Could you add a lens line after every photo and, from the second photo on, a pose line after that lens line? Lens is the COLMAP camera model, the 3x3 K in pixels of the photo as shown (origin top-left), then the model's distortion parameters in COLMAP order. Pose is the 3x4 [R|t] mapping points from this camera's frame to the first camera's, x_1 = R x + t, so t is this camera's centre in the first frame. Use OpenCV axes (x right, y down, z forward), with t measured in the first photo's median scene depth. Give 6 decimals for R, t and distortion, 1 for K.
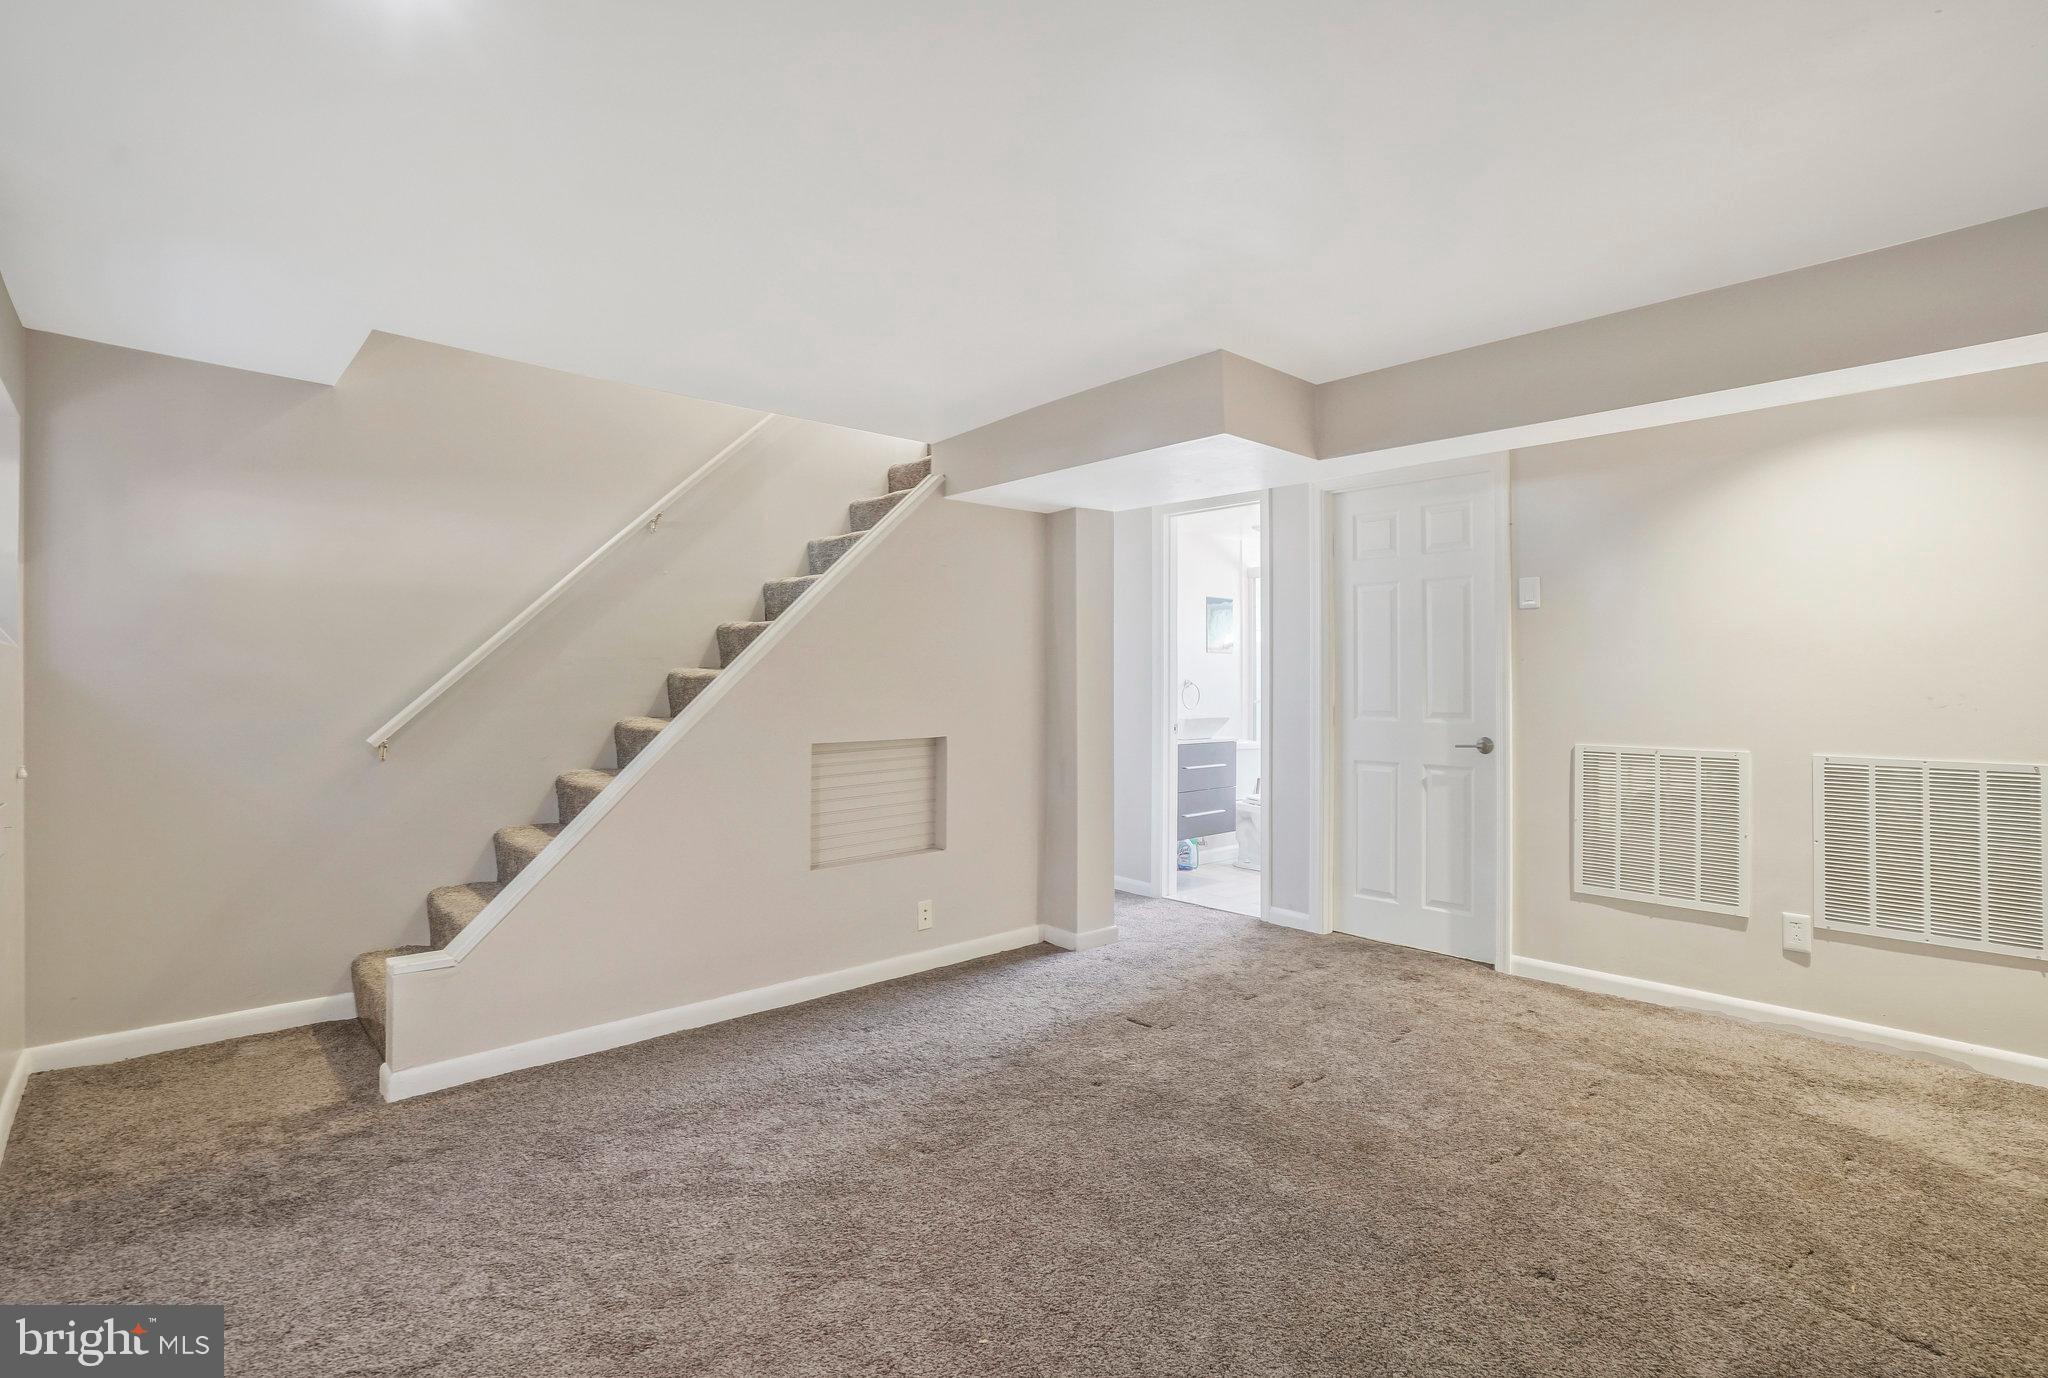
lens RADIAL K [[998.2, 0, 1024.0], [0, 998.2, 689.0], [0, 0, 1]] dist [0.000269, 0.000009]
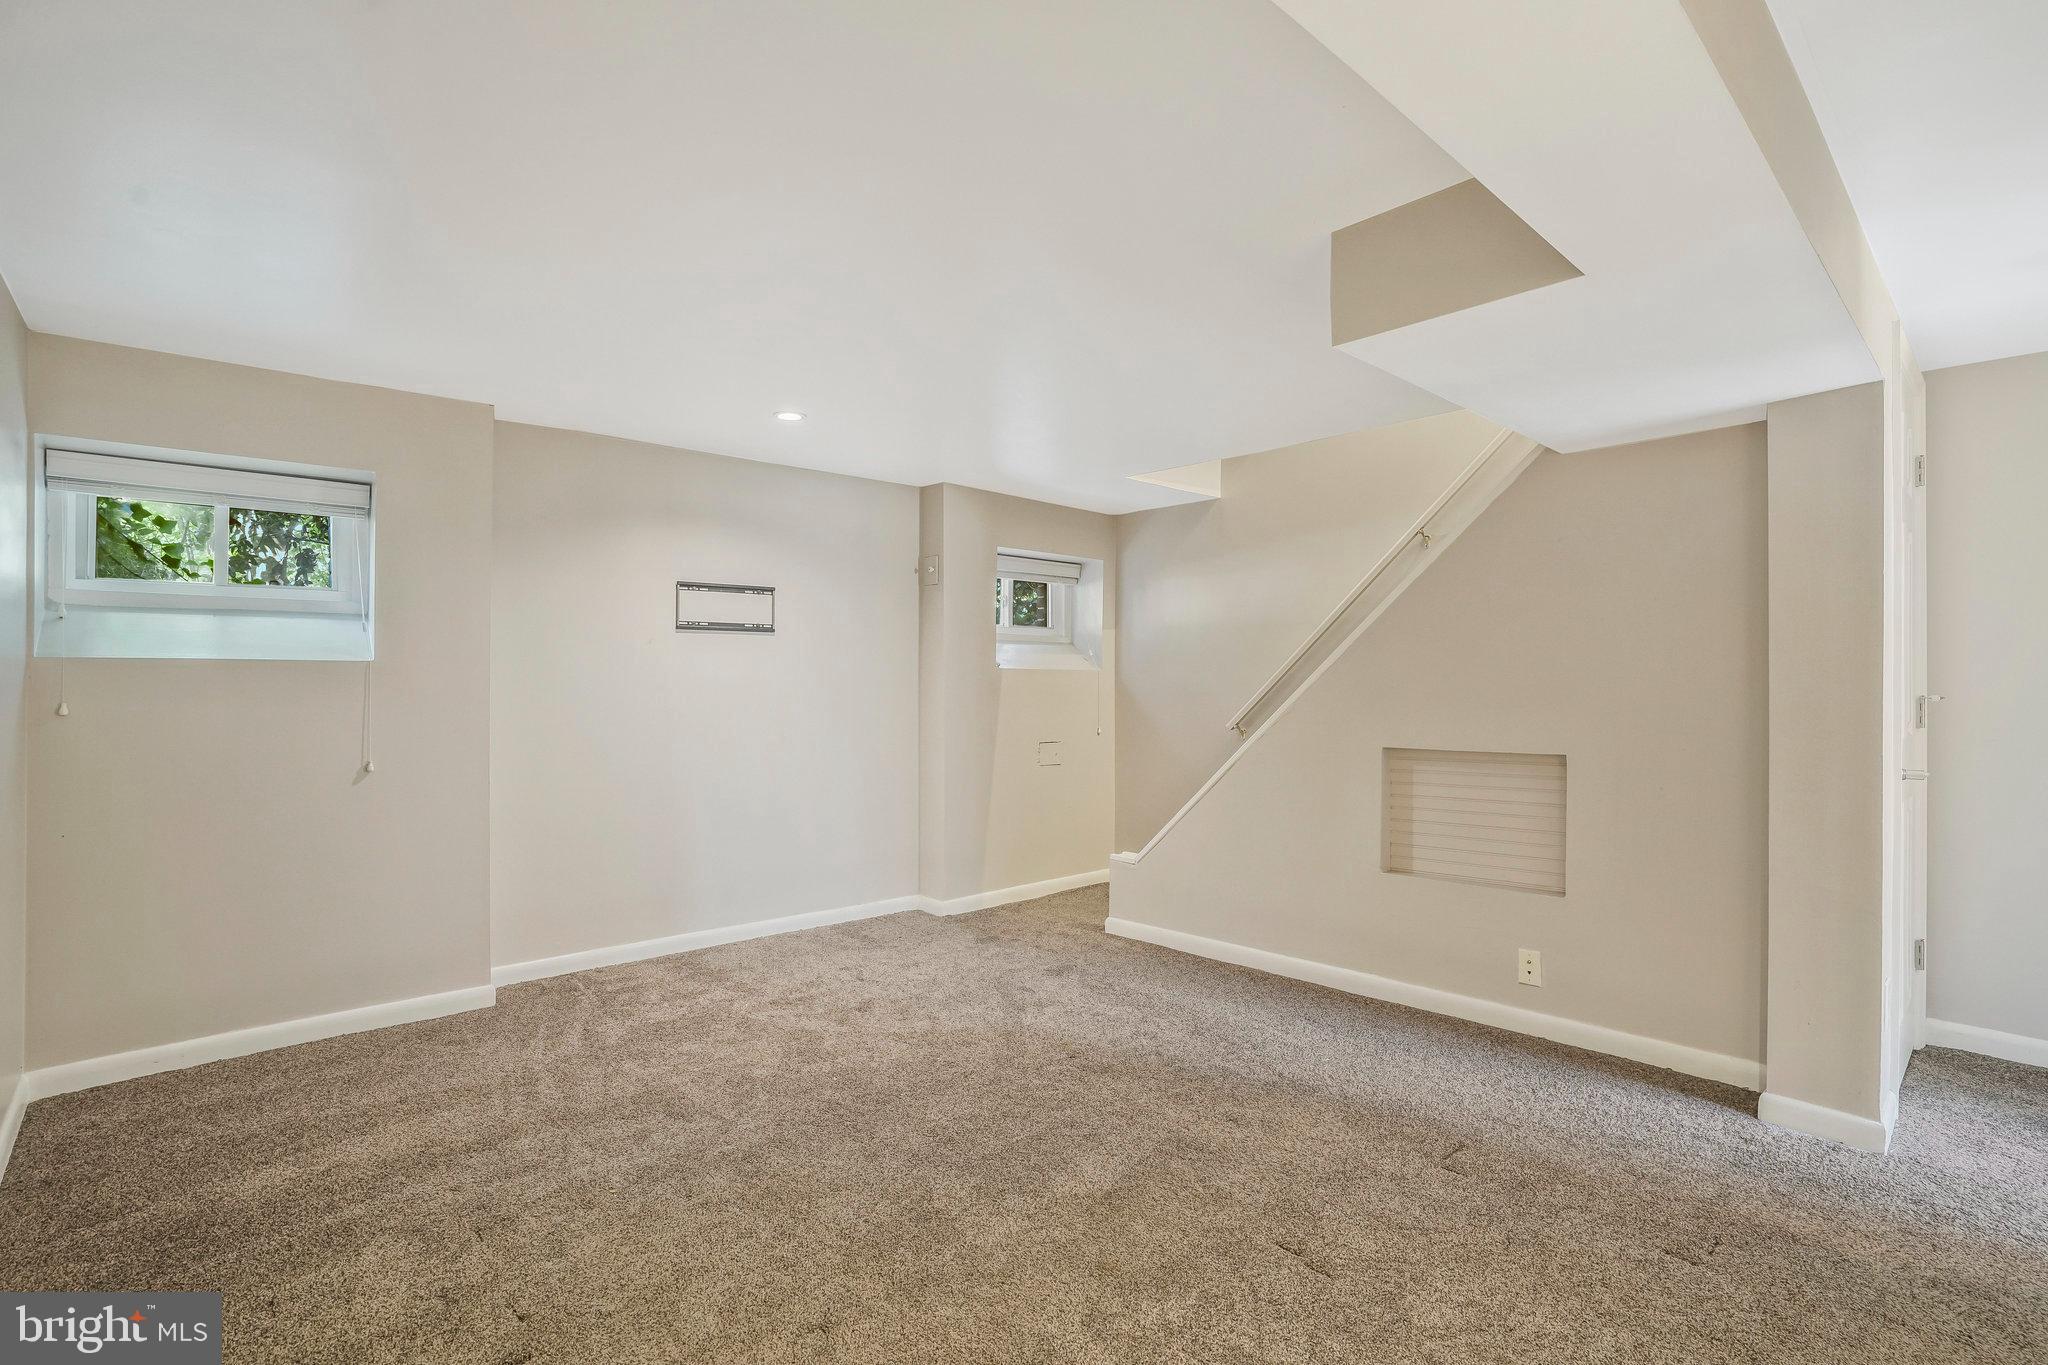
lens RADIAL K [[951.5, 0, 997.5], [0, 951.5, 681.7], [0, 0, 1]] dist [-0.000749, 0.000304]
pose [[-0.009055, -0.005902, -0.999942, 0.815365], [0.000551, 0.999982, -0.005907, -0.006615], [0.999959, -0.000604, -0.009051, 0.668006]]
